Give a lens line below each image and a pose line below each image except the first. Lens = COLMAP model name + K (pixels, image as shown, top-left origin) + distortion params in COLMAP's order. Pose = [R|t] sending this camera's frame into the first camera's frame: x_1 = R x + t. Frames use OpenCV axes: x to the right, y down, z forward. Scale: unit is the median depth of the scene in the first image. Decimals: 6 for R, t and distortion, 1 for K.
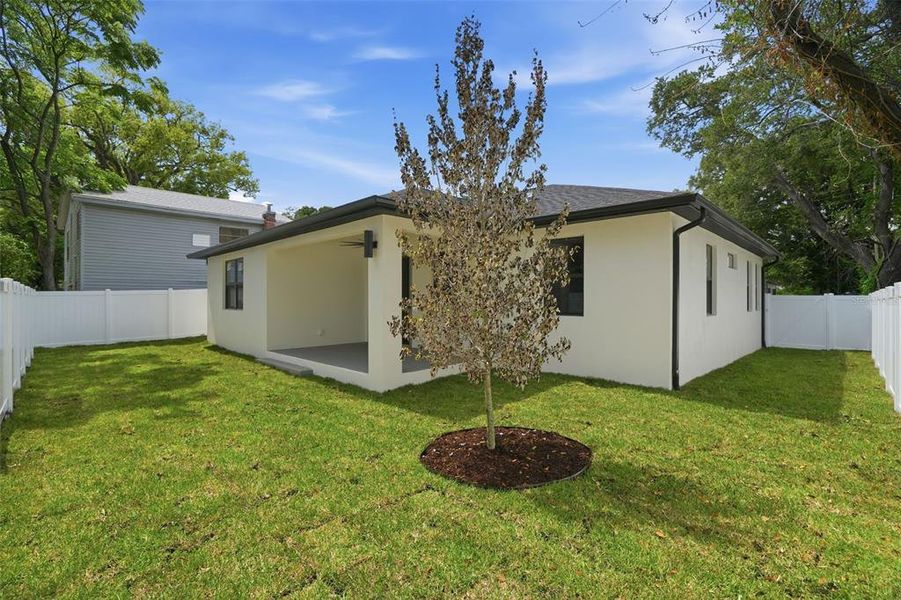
lens RADIAL K [[437.8, 0, 454.8], [0, 437.8, 295.8], [0, 0, 1]] dist [-0.063977, 0.023898]
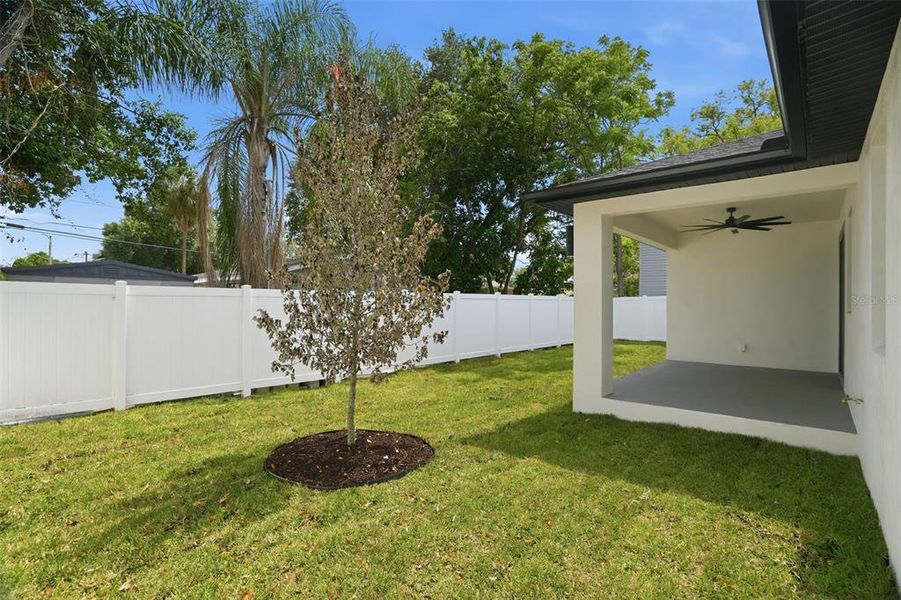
lens RADIAL K [[437.8, 0, 454.8], [0, 437.8, 295.8], [0, 0, 1]] dist [-0.063977, 0.023898]
pose [[0.038905, -0.000881, -0.999243, 1.183826], [-0.004960, 0.999987, -0.001075, -0.018381], [0.999231, 0.004998, 0.038900, 1.236936]]
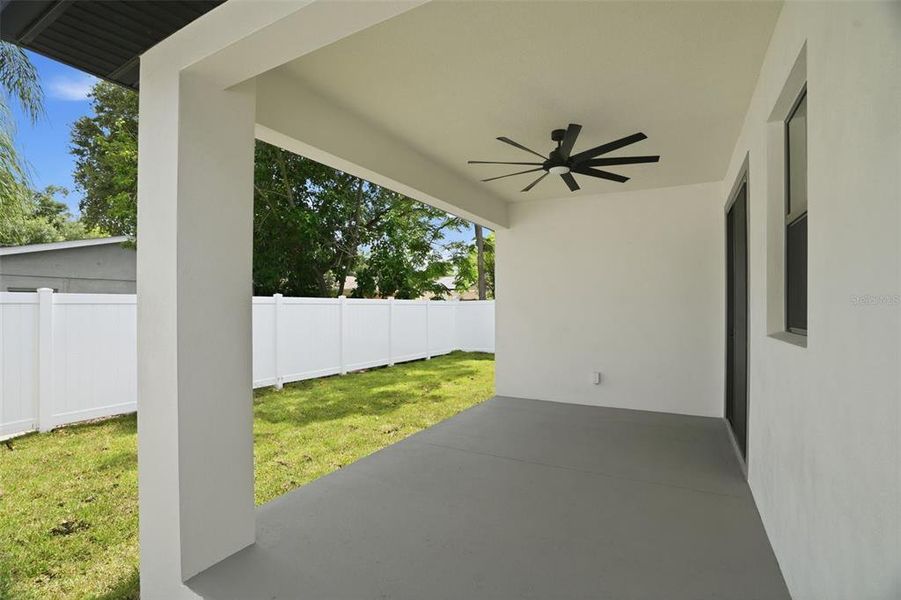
lens RADIAL K [[437.8, 0, 454.8], [0, 437.8, 295.8], [0, 0, 1]] dist [-0.063977, 0.023898]
pose [[0.240195, -0.013308, -0.970633, 0.349168], [-0.001148, 0.999901, -0.013993, -0.008708], [0.970724, 0.004475, 0.240156, 1.980272]]
